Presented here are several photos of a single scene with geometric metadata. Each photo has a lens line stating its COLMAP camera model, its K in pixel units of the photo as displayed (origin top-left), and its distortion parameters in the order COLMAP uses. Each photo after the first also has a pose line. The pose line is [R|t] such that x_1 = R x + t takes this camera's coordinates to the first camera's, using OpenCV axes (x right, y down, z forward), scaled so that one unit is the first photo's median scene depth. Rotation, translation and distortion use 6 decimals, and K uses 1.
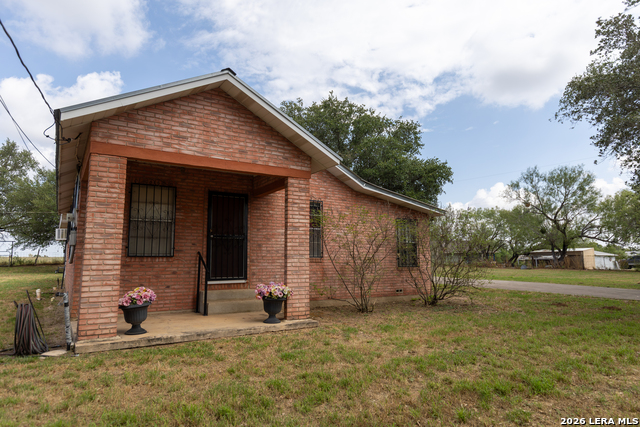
lens RADIAL K [[434.1, 0, 320.0], [0, 434.1, 213.5], [0, 0, 1]] dist [-0.003012, -0.001431]
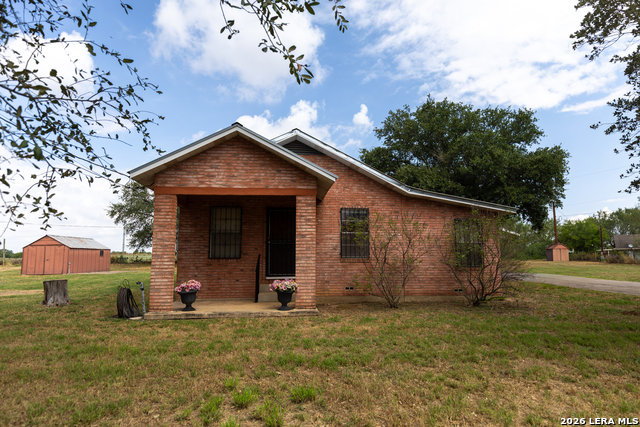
lens RADIAL K [[434.1, 0, 320.0], [0, 434.1, 213.5], [0, 0, 1]] dist [-0.003012, -0.001431]
pose [[0.865780, -0.049921, -0.497929, 0.622341], [0.055904, 0.998432, -0.002896, -0.025128], [0.497293, -0.025329, 0.867213, -0.059031]]
